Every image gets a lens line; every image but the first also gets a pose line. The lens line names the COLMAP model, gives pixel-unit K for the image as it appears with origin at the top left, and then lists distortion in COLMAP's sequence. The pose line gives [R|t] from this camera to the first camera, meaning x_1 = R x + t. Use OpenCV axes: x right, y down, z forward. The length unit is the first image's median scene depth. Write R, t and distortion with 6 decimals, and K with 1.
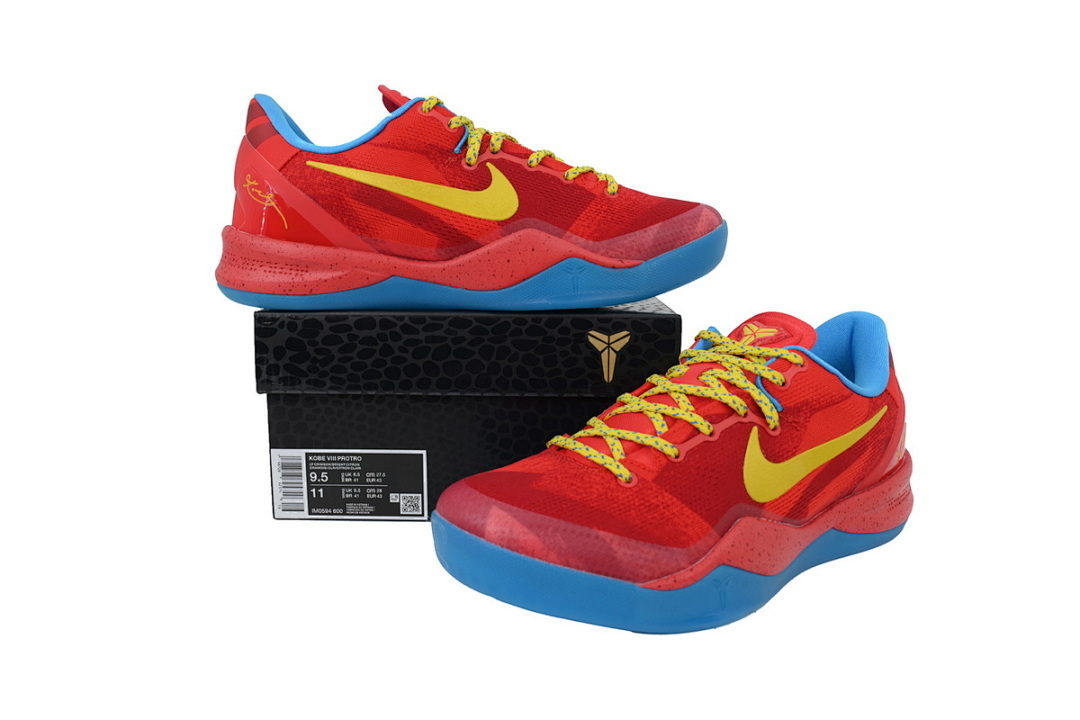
lens RADIAL K [[855.7, 0, 540.0], [0, 855.7, 360.0], [0, 0, 1]] dist [0.005324, -0.000132]
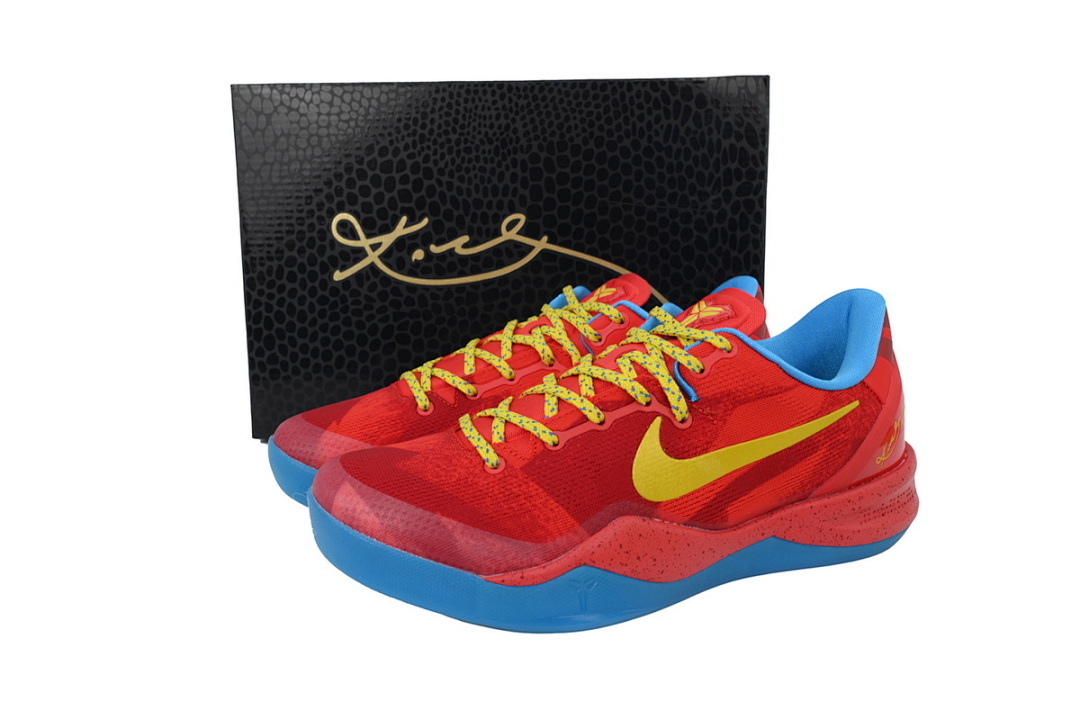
lens RADIAL K [[855.7, 0, 540.0], [0, 855.7, 360.0], [0, 0, 1]] dist [0.005324, -0.000132]
pose [[0.959572, 0.041780, -0.278346, 0.387117], [-0.029417, 0.998392, 0.048449, -0.022526], [0.279923, -0.038302, 0.959258, 0.105926]]
